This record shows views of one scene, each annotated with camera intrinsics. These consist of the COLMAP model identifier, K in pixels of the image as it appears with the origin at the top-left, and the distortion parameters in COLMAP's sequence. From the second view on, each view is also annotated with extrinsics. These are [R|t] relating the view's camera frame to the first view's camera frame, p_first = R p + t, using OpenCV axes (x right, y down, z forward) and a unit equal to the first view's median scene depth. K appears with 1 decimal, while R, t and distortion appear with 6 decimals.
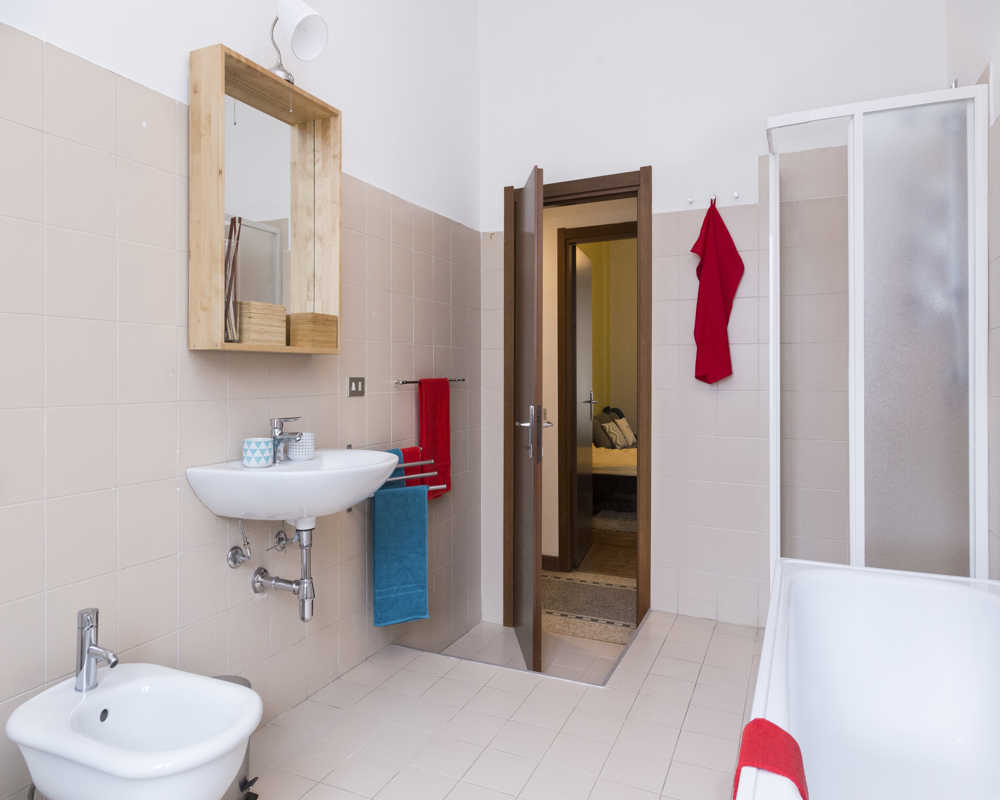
lens RADIAL K [[669.7, 0, 498.9], [0, 669.7, 381.5], [0, 0, 1]] dist [-0.055918, -0.001212]
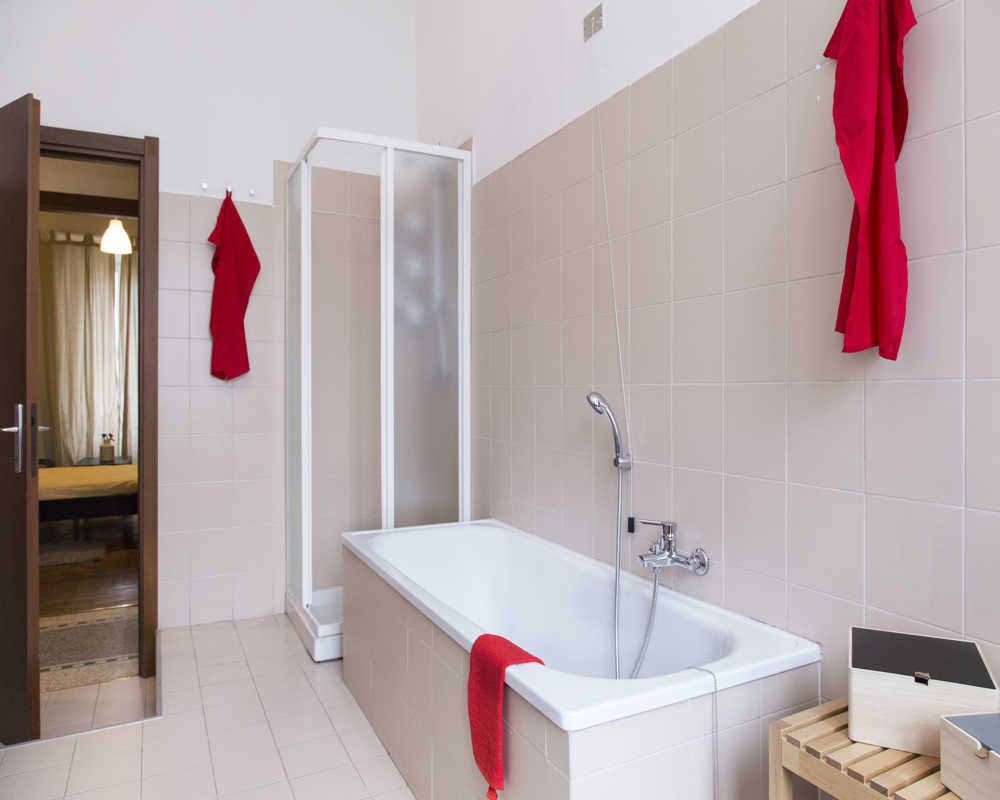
lens RADIAL K [[663.2, 0, 496.8], [0, 663.2, 382.8], [0, 0, 1]] dist [0.001812, -0.001203]
pose [[0.621938, 0.002475, 0.783063, -0.199218], [-0.003197, 0.999995, -0.000621, 0.007988], [-0.783060, -0.002118, 0.621942, 0.080730]]
